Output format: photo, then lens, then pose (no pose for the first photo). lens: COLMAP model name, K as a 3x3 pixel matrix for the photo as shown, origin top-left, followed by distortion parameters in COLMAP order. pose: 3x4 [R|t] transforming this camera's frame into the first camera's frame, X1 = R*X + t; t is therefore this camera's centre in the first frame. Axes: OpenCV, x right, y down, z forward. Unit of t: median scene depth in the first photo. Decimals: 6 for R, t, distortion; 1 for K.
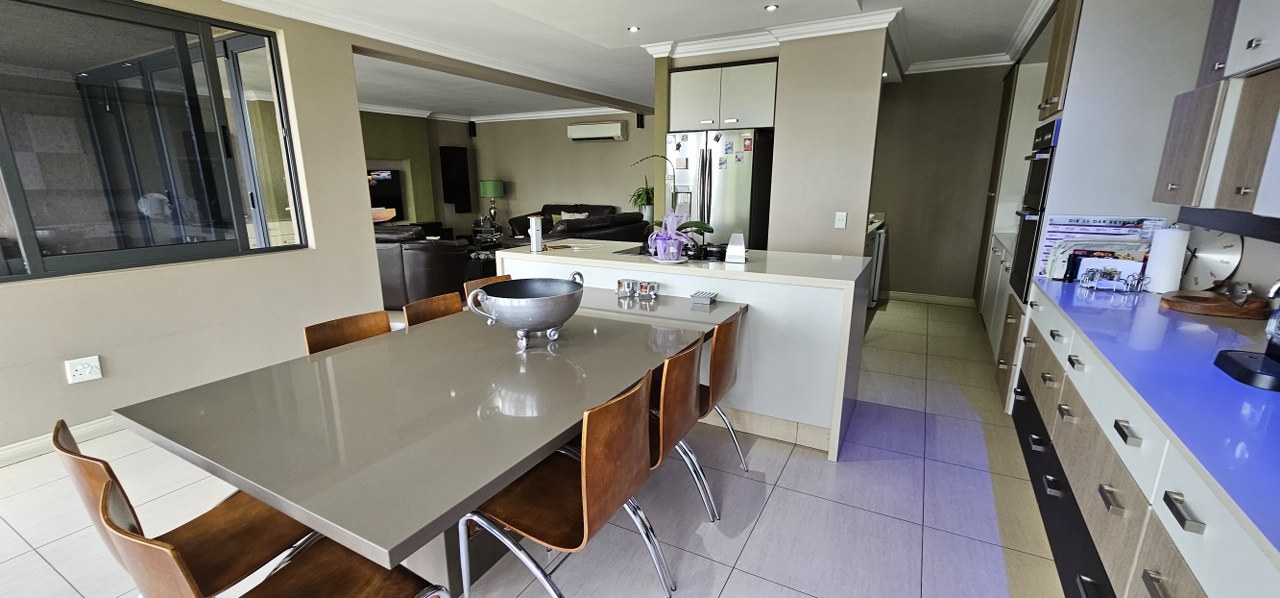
lens RADIAL K [[525.8, 0, 632.3], [0, 525.8, 306.9], [0, 0, 1]] dist [-0.002661, 0.004627]
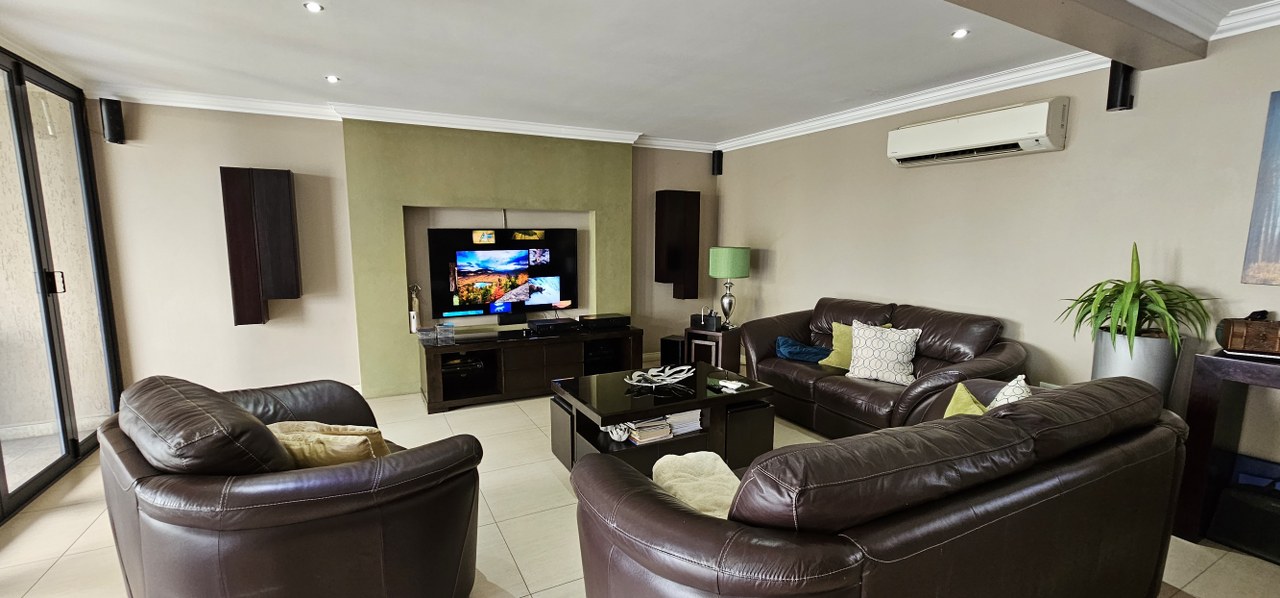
lens RADIAL K [[525.8, 0, 632.3], [0, 525.8, 306.9], [0, 0, 1]] dist [-0.002661, 0.004627]
pose [[0.836725, 0.079433, -0.541832, -0.049672], [-0.137953, 0.988089, -0.068179, -0.130147], [0.529962, 0.131794, 0.837717, 0.505252]]
